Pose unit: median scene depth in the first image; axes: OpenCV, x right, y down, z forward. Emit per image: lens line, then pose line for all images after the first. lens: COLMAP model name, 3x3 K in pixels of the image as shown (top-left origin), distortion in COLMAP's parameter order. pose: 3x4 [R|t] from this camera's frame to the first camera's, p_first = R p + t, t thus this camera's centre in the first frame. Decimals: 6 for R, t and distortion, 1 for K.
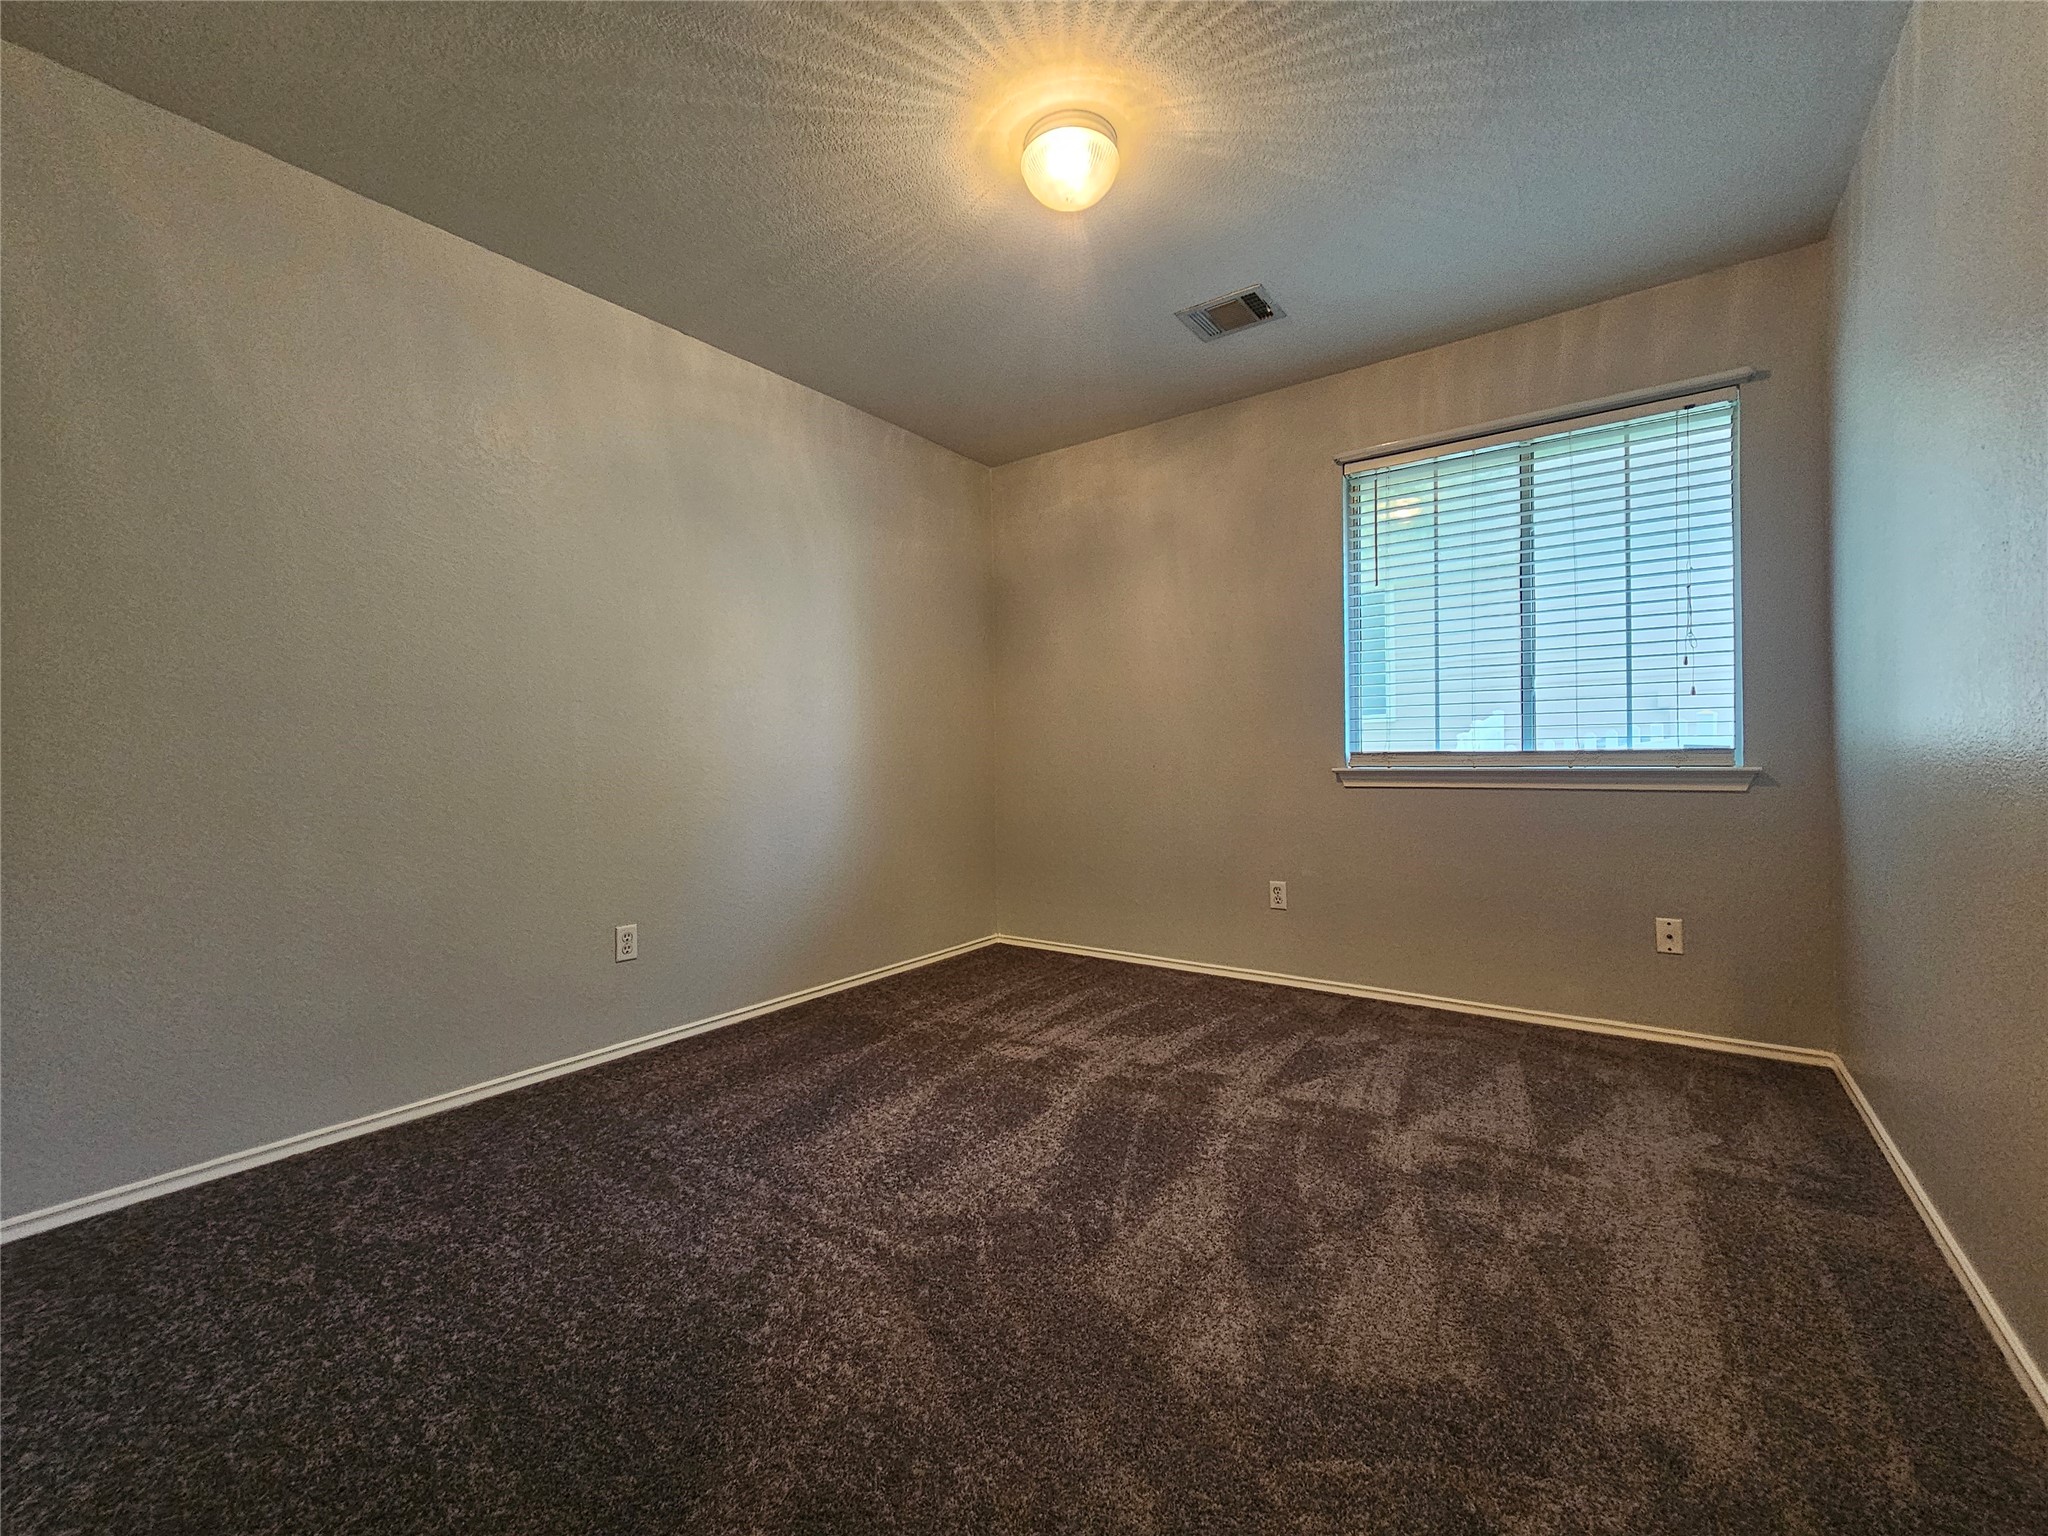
lens RADIAL K [[845.4, 0, 1024.0], [0, 845.4, 762.0], [0, 0, 1]] dist [-0.000638, -0.000508]
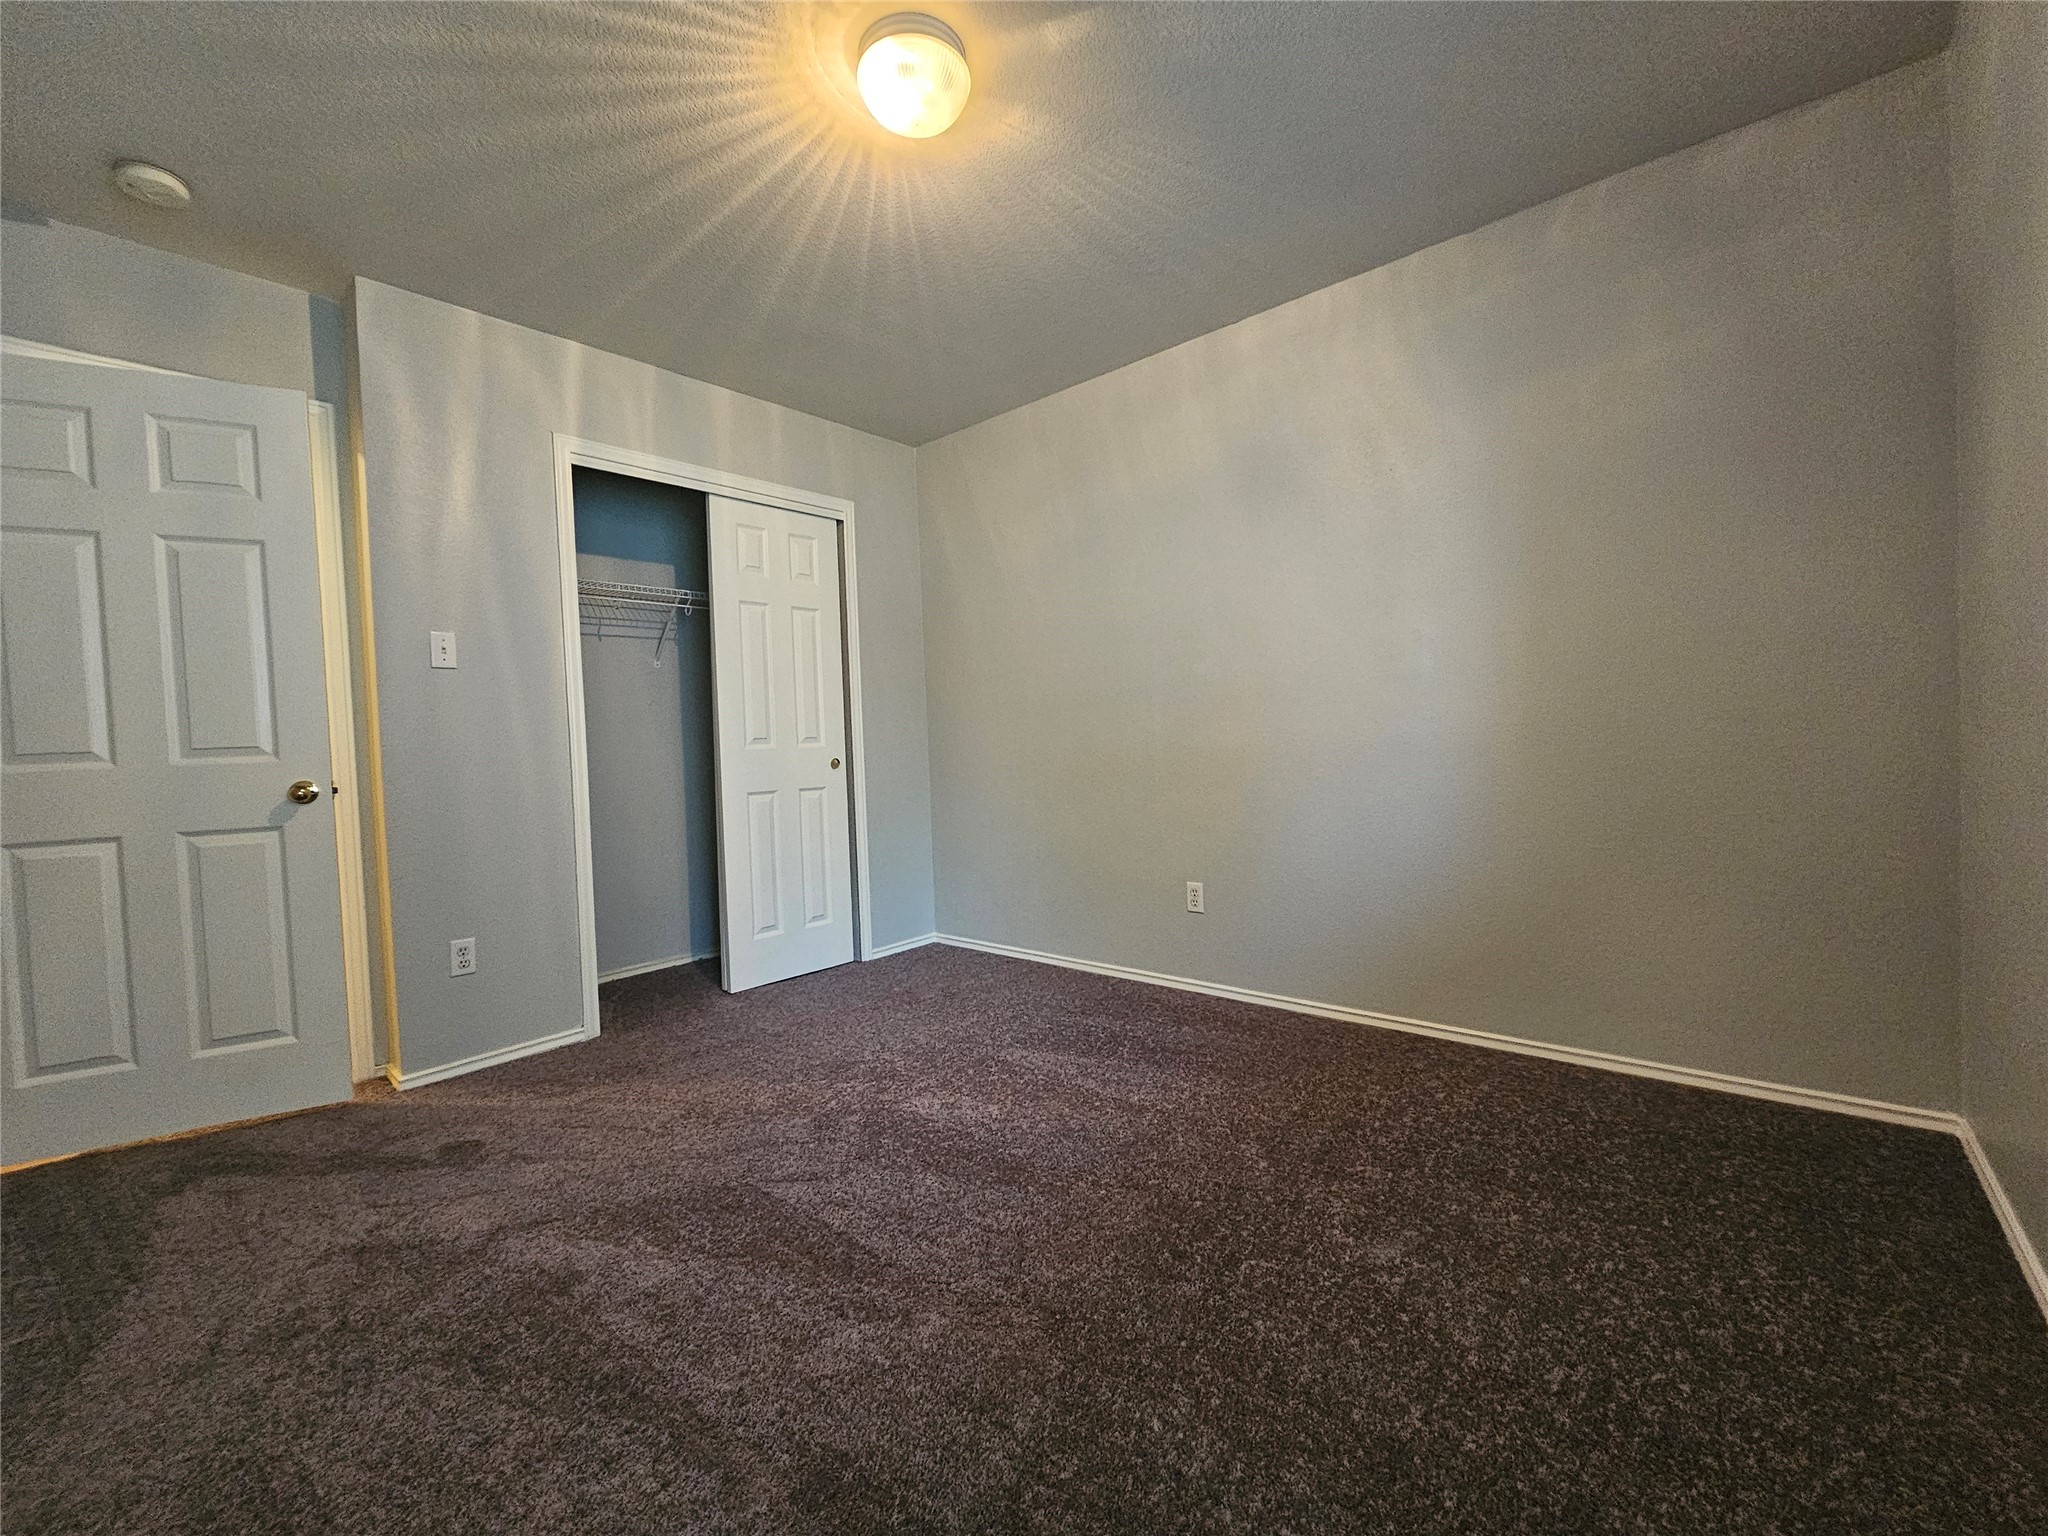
lens RADIAL K [[845.4, 0, 1024.0], [0, 845.4, 762.0], [0, 0, 1]] dist [-0.000638, -0.000508]
pose [[-0.089725, 0.047770, -0.994820, 0.622361], [0.035987, 0.998352, 0.044694, -0.029749], [0.995316, -0.031790, -0.091296, 0.773329]]
